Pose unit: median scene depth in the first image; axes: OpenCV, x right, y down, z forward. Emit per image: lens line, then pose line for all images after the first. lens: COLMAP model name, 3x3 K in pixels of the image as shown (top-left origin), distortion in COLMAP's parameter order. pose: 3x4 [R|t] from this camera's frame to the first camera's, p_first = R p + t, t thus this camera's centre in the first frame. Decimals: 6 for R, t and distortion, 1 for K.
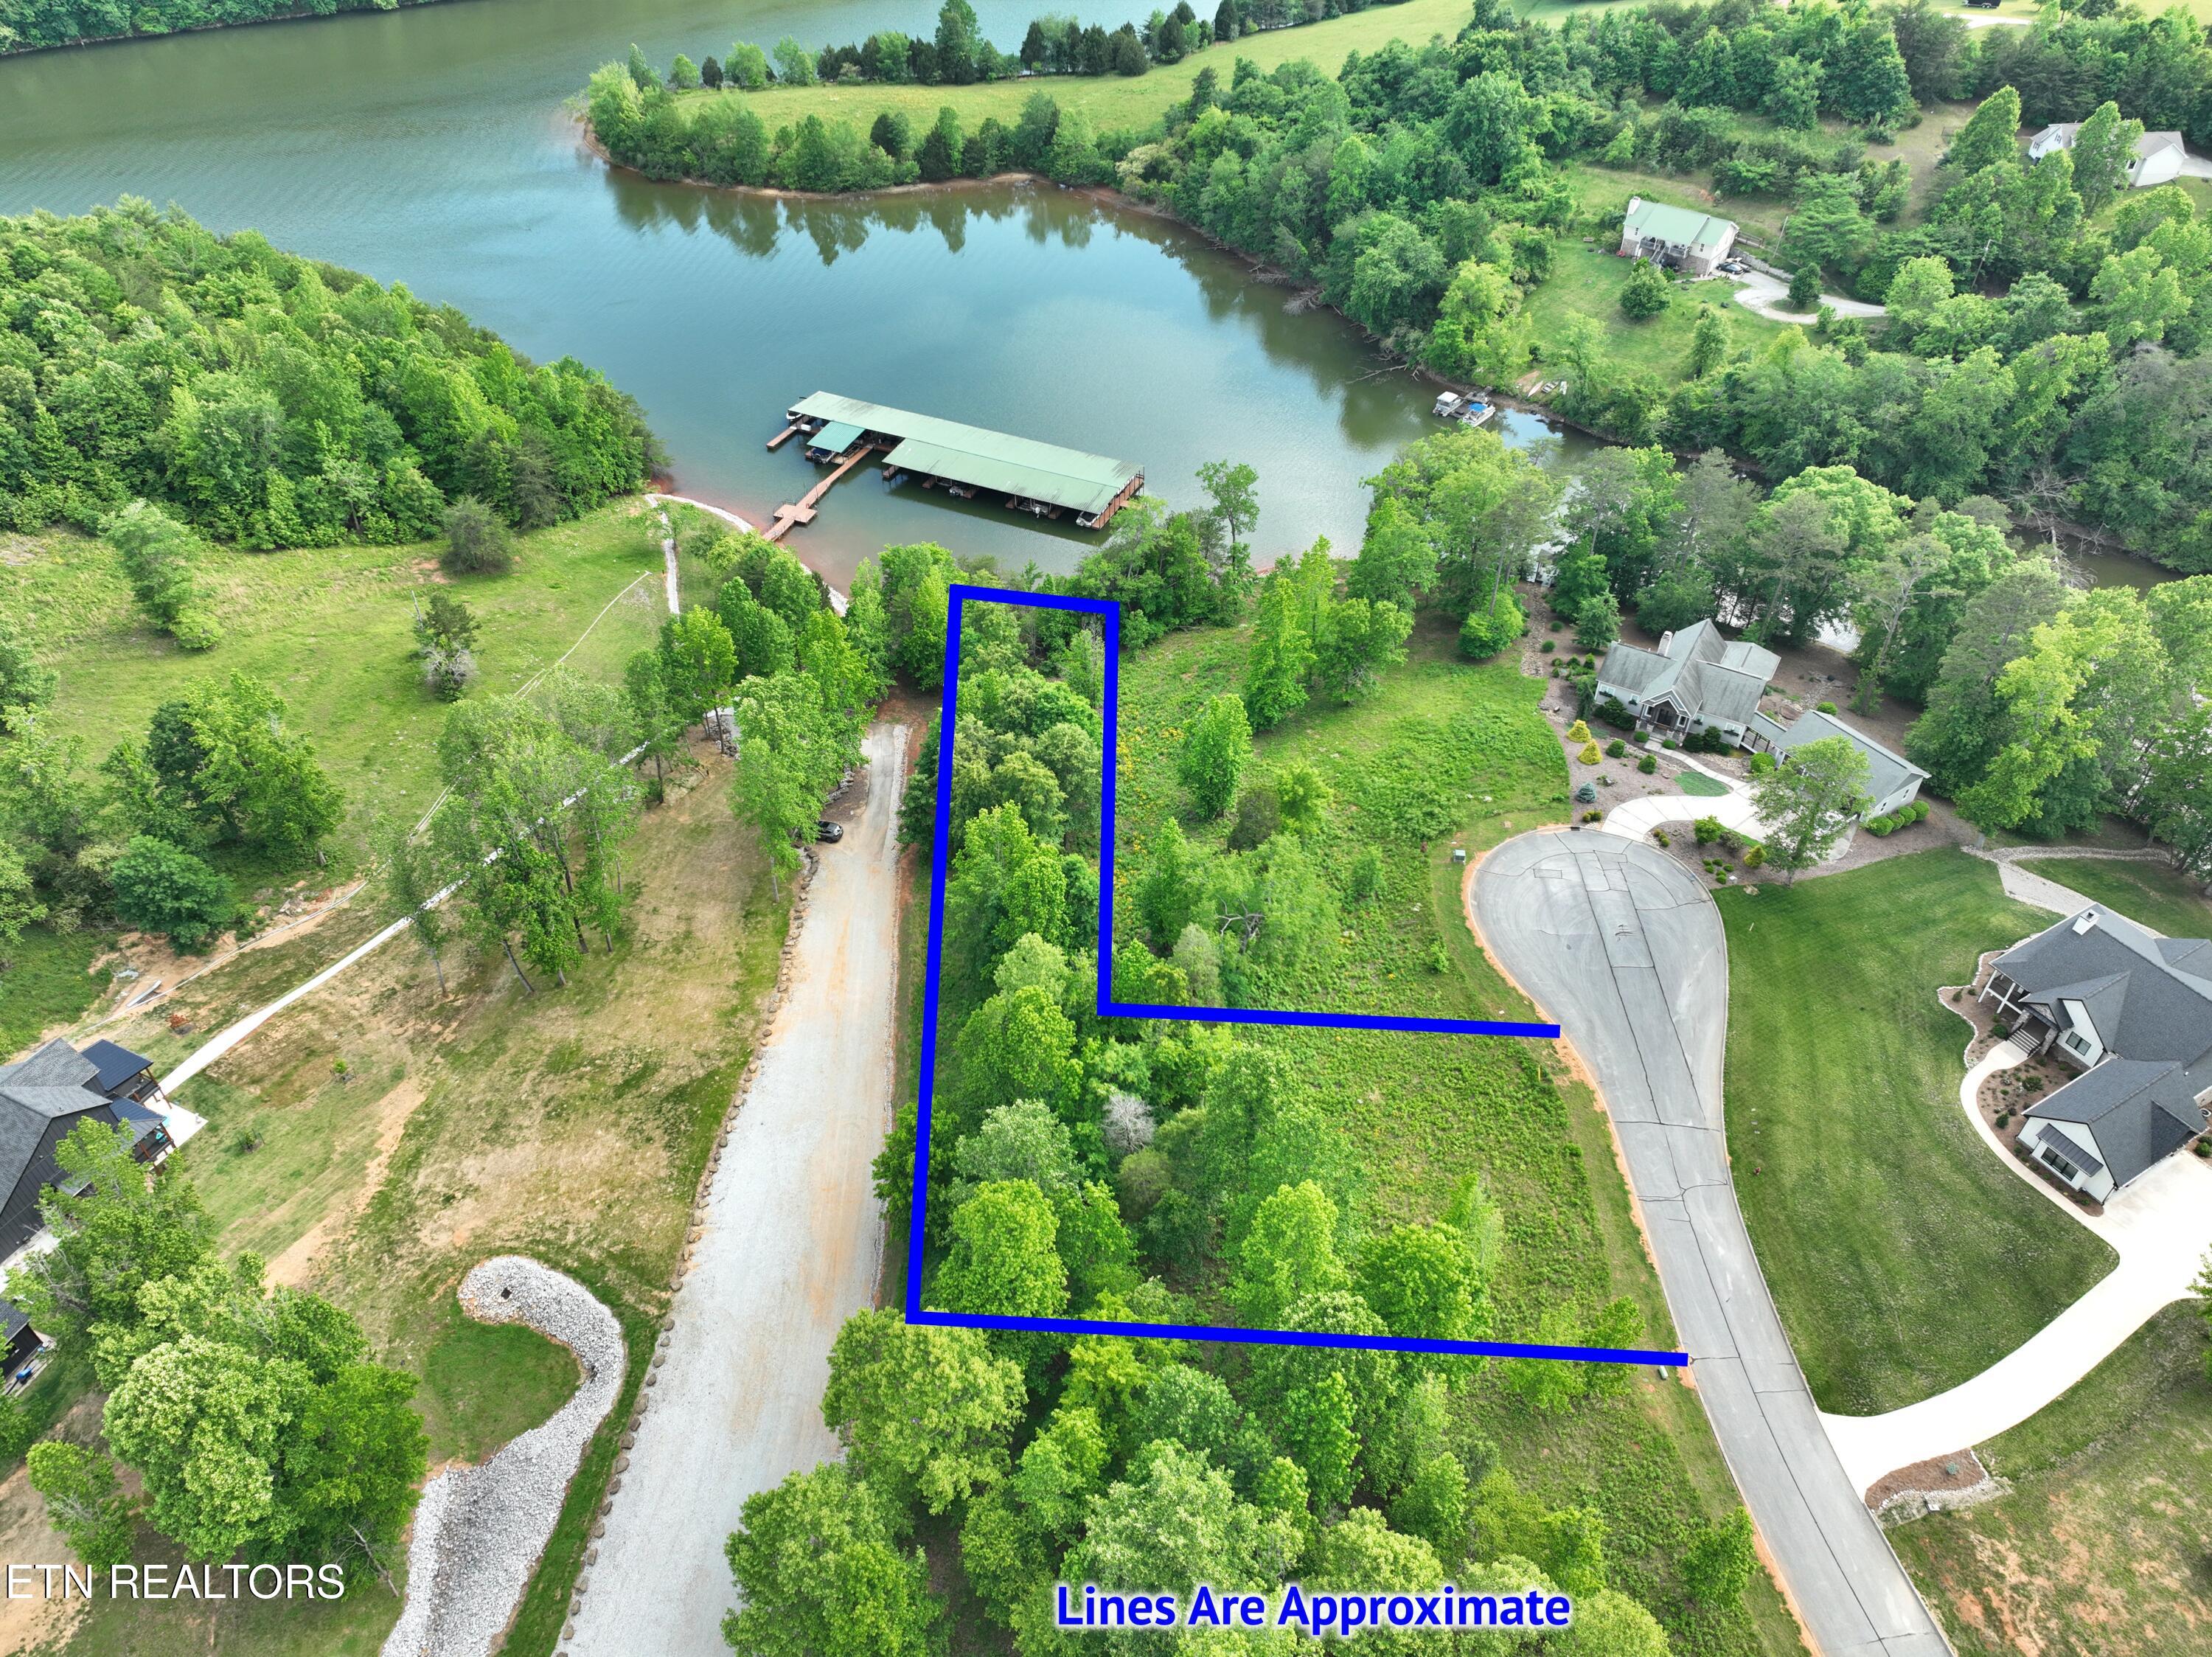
lens RADIAL K [[1554.2, 0, 1099.8], [0, 1554.2, 834.1], [0, 0, 1]] dist [0.004895, 0.012897]
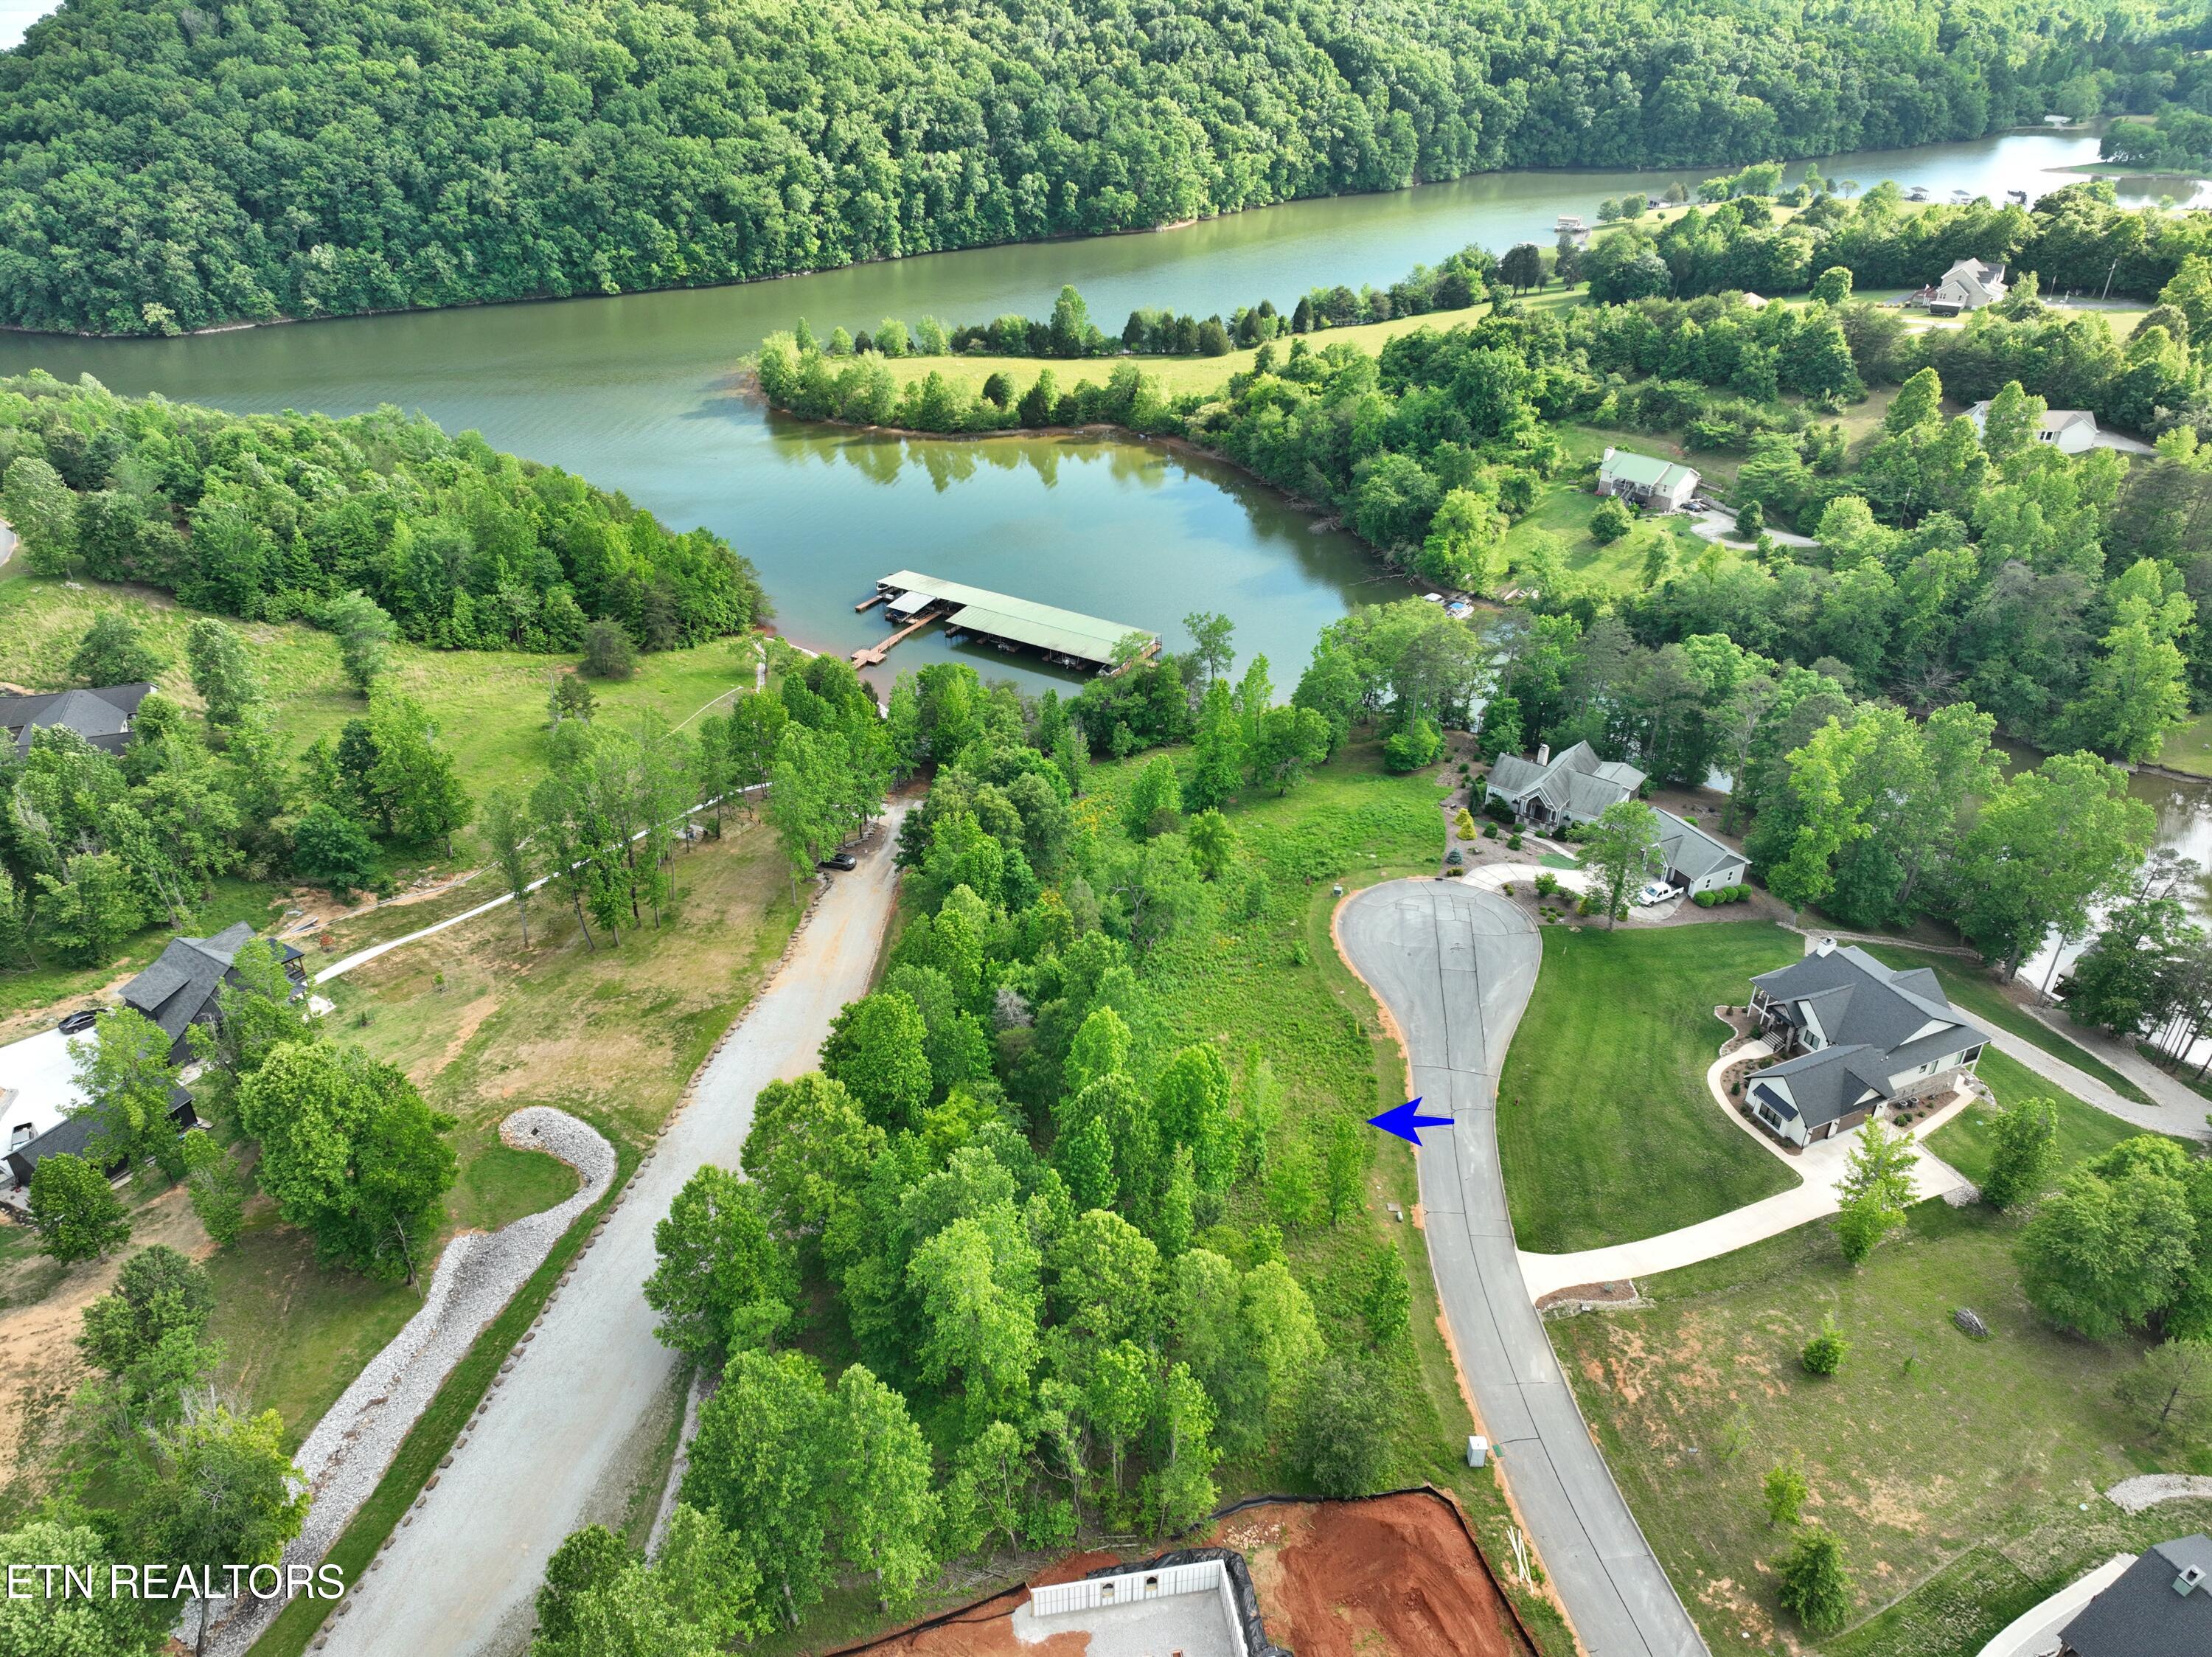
lens RADIAL K [[1554.2, 0, 1097.6], [0, 1554.2, 829.7], [0, 0, 1]] dist [0.004895, 0.012897]
pose [[0.994262, 0.056238, -0.090995, 0.134987], [-0.071793, 0.981427, -0.177894, 0.175821], [0.079301, 0.183406, 0.979833, -0.199786]]
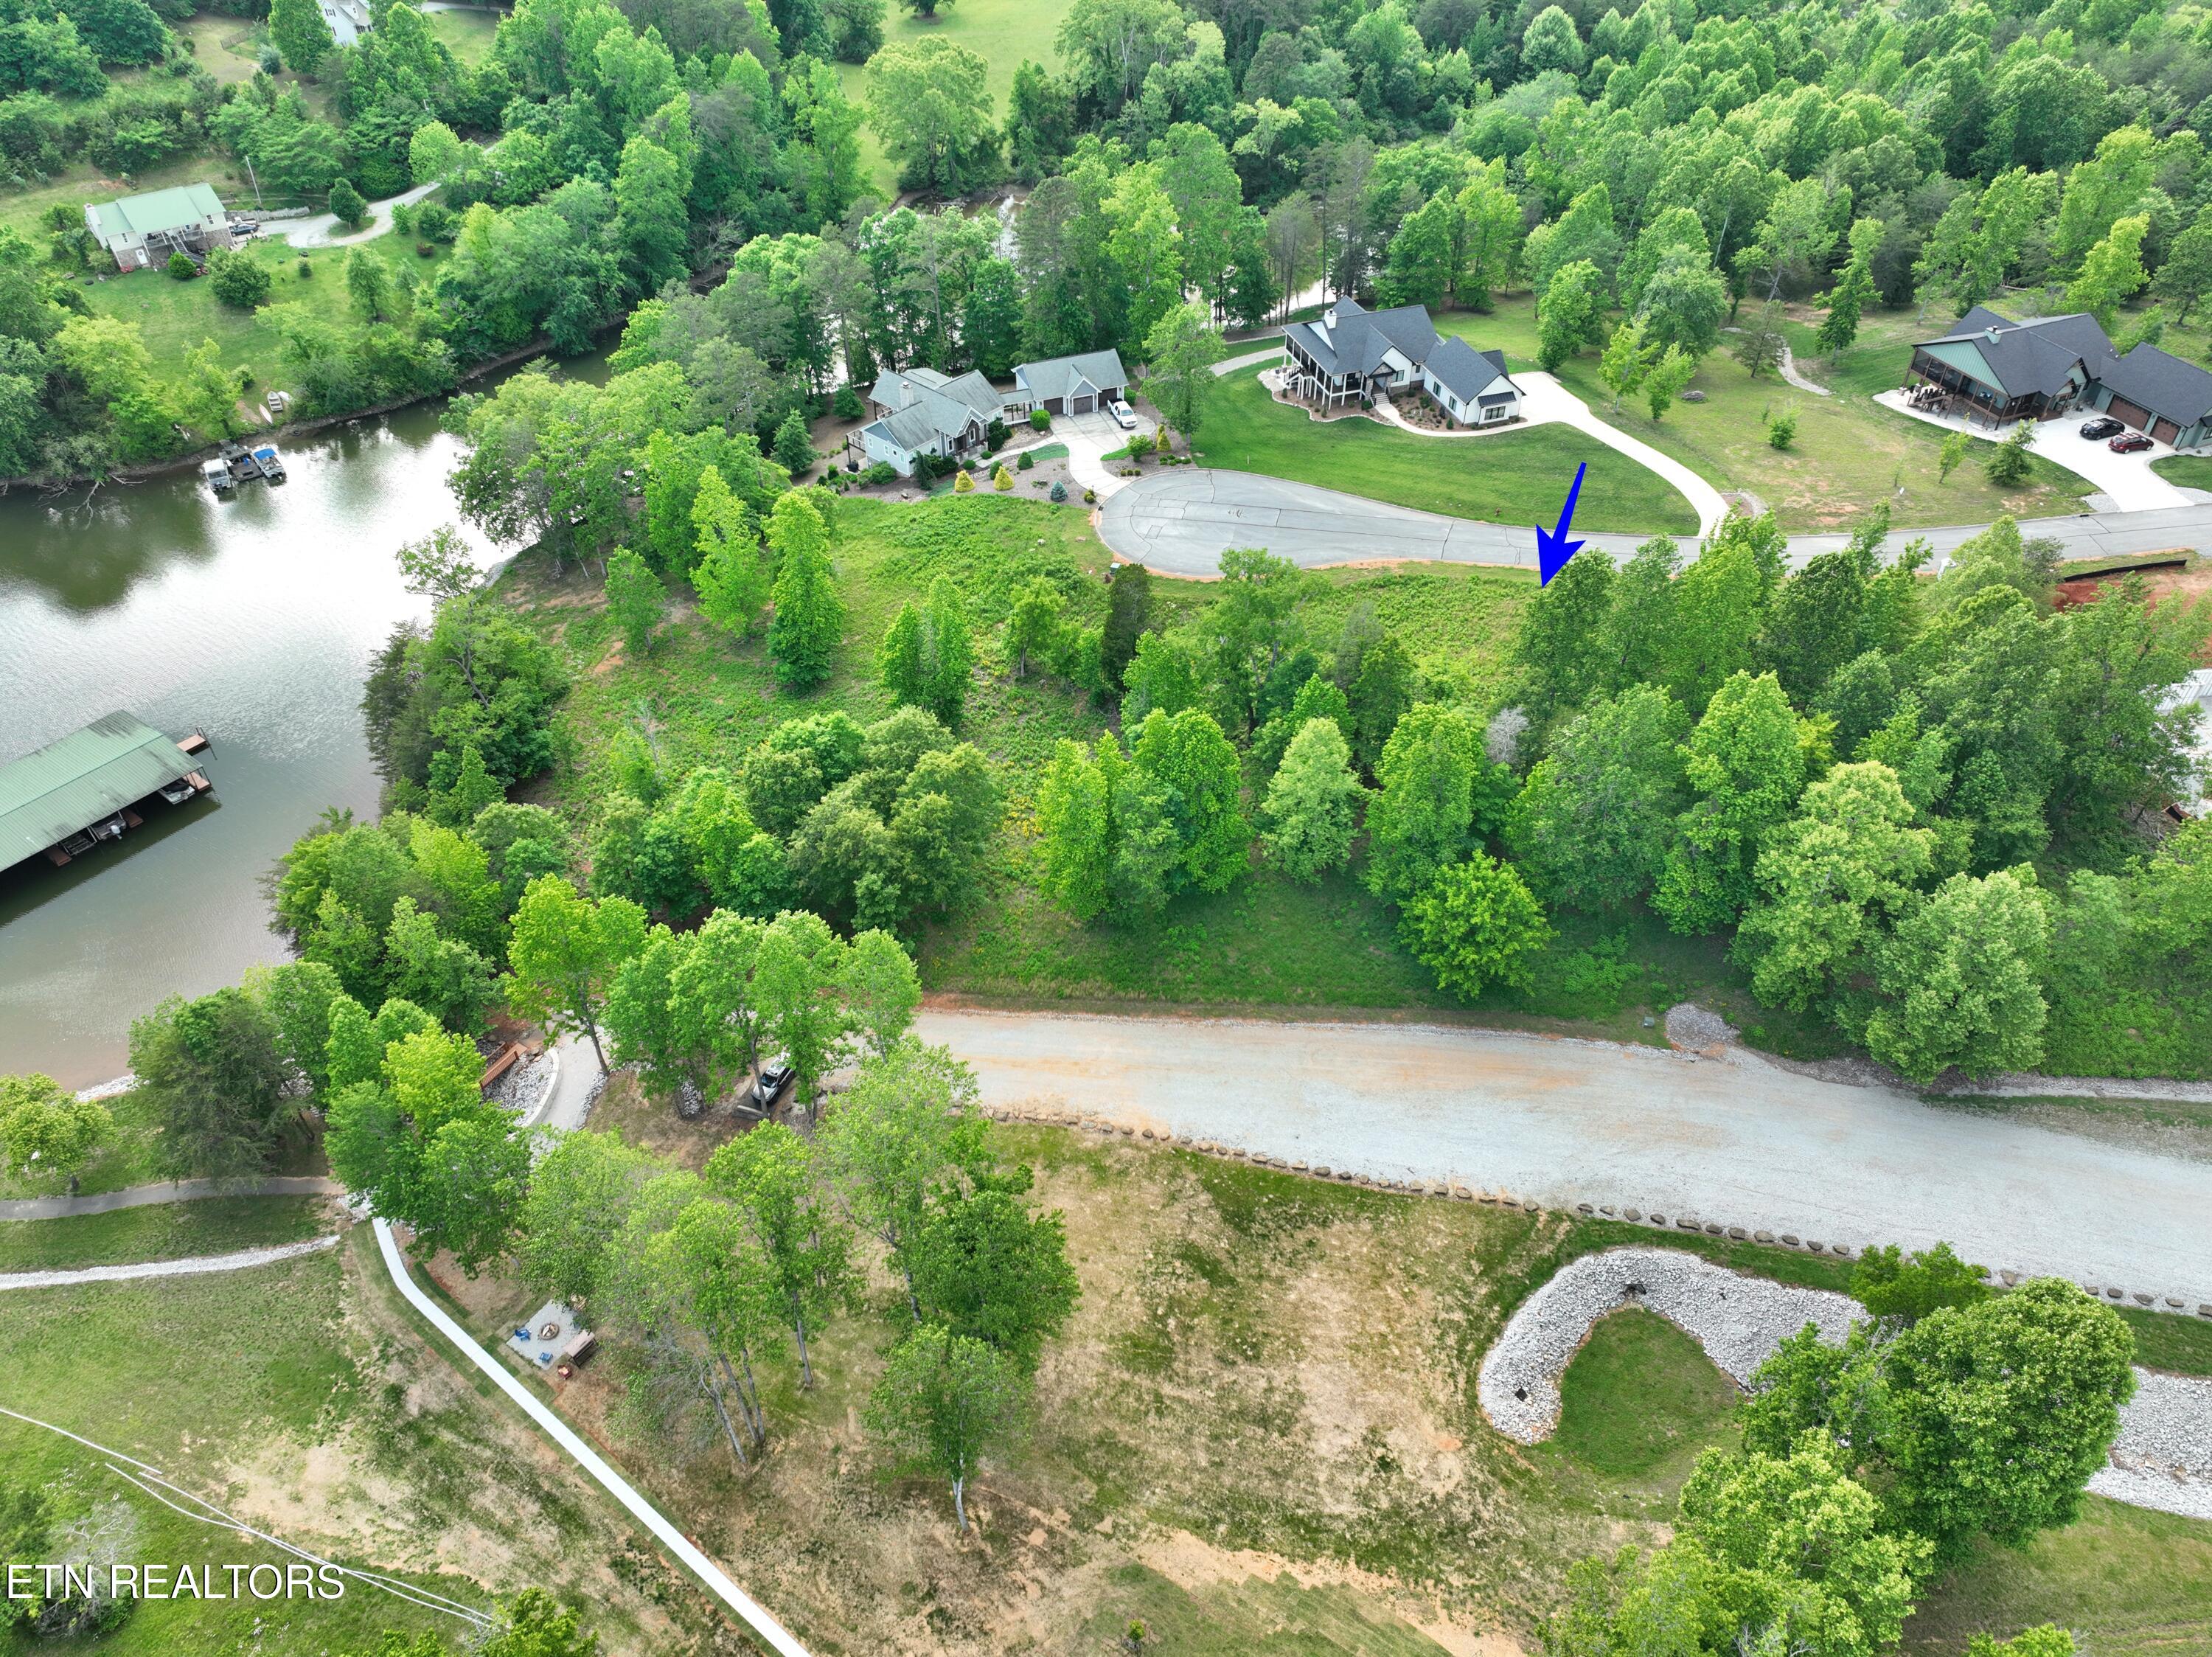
lens RADIAL K [[1554.2, 0, 1112.4], [0, 1554.2, 821.2], [0, 0, 1]] dist [0.004895, 0.012897]
pose [[0.209441, -0.647765, 0.732485, -0.597108], [0.651525, 0.651036, 0.389444, -0.260041], [-0.729143, 0.395667, 0.558389, 0.415126]]
